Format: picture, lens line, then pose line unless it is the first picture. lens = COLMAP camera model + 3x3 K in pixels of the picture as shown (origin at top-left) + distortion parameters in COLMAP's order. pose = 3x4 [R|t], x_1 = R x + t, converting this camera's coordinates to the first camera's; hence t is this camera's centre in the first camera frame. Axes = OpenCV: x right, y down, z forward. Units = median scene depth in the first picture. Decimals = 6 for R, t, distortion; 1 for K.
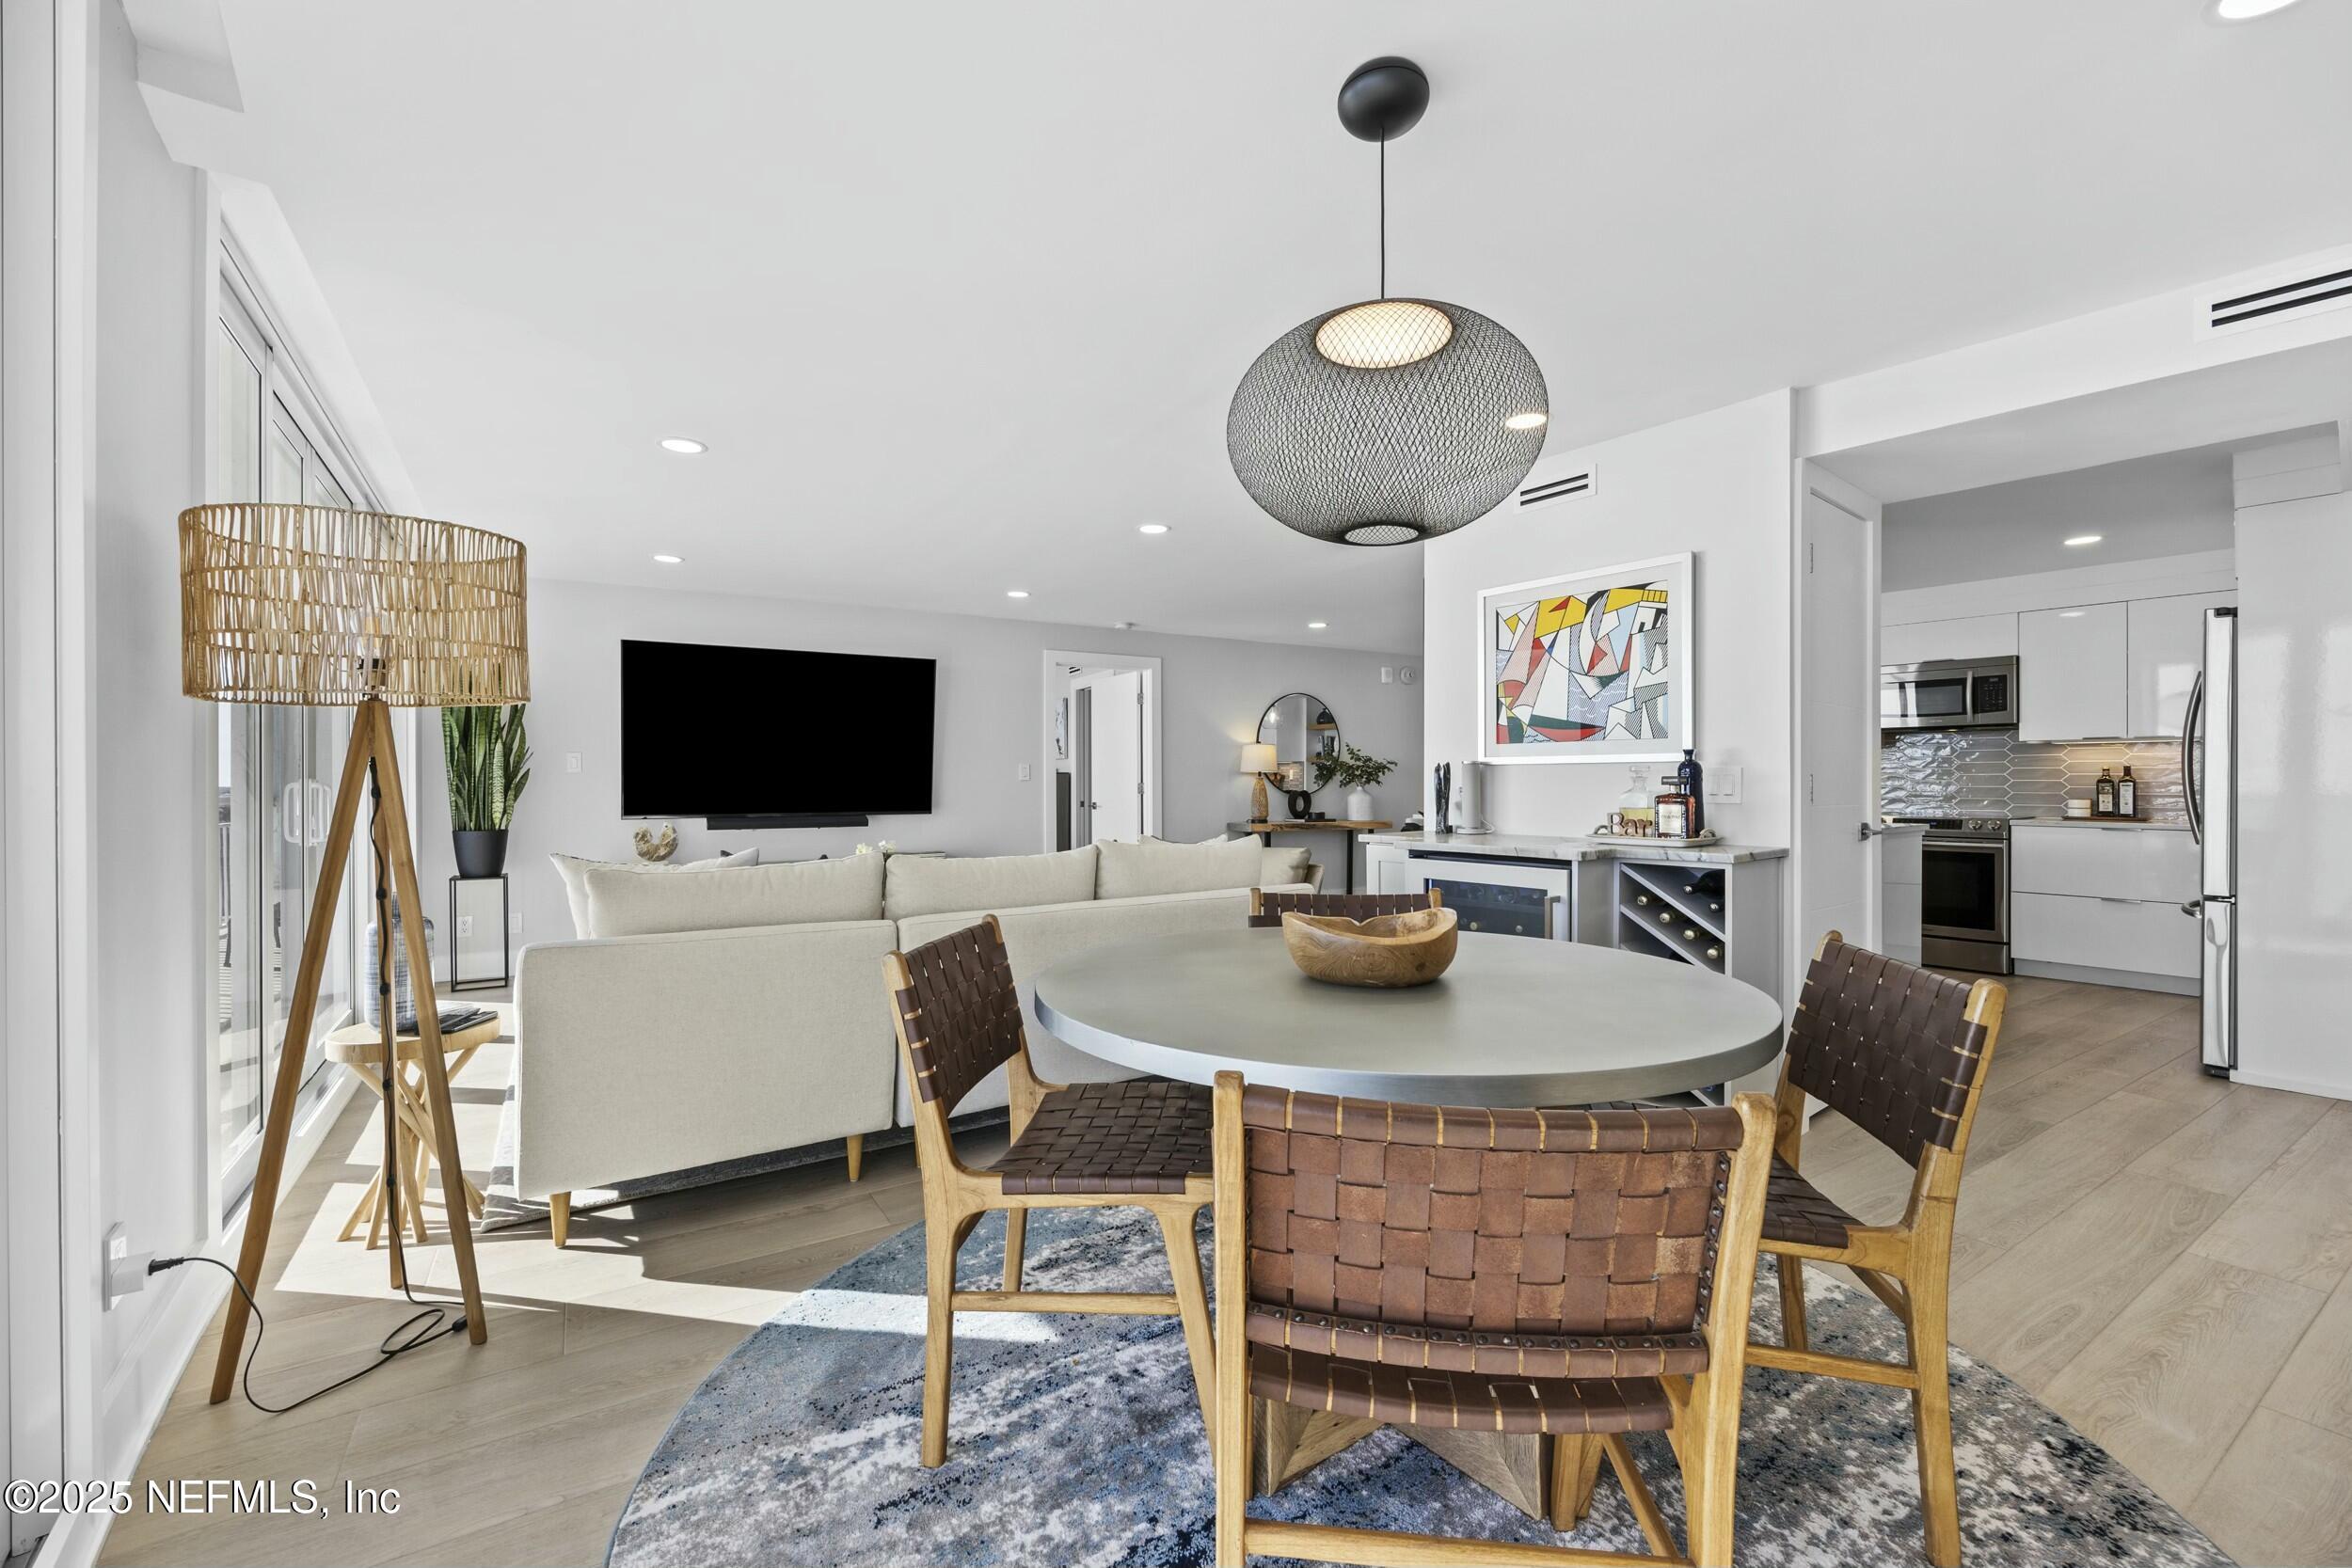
lens RADIAL K [[951.1, 0, 1192.3], [0, 951.1, 777.1], [0, 0, 1]] dist [0.002064, 0.000184]
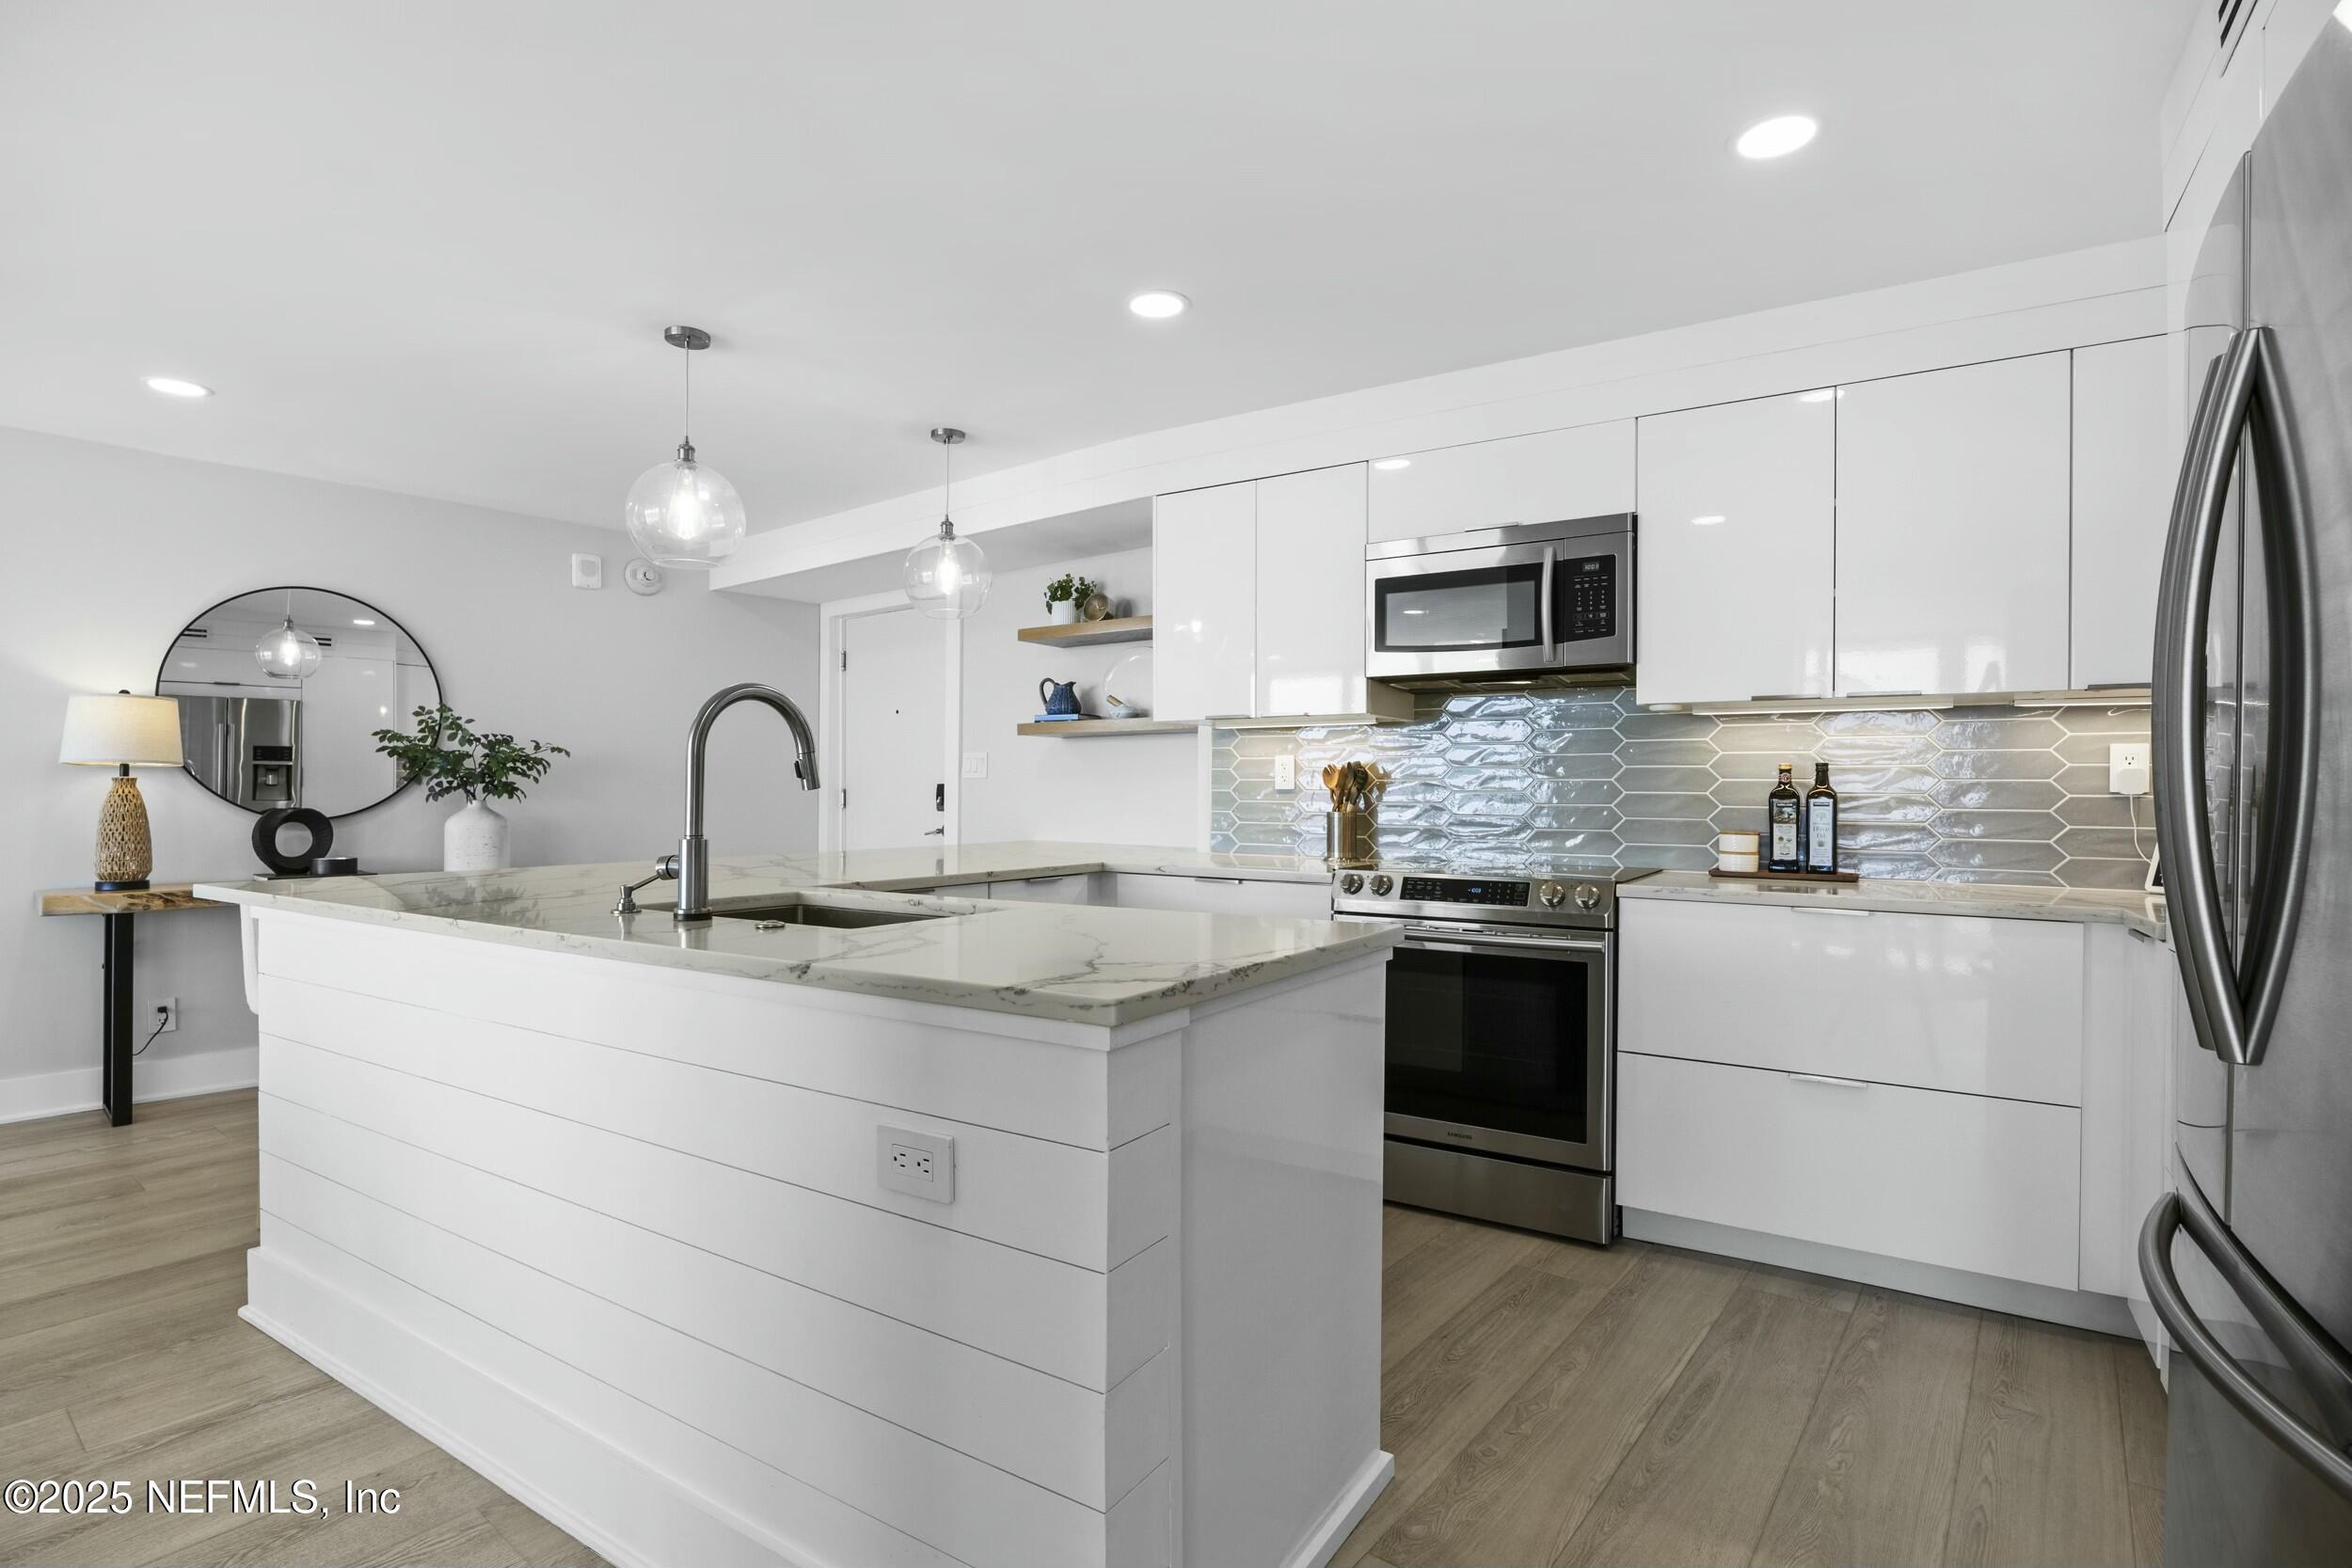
lens RADIAL K [[1235.4, 0, 1172.9], [0, 1235.4, 796.3], [0, 0, 1]] dist [-0.007417, -0.000438]
pose [[0.936894, 0.004200, 0.349588, 0.463750], [-0.006457, 0.999965, 0.005291, 0.003537], [-0.349553, -0.007214, 0.936889, 0.535112]]
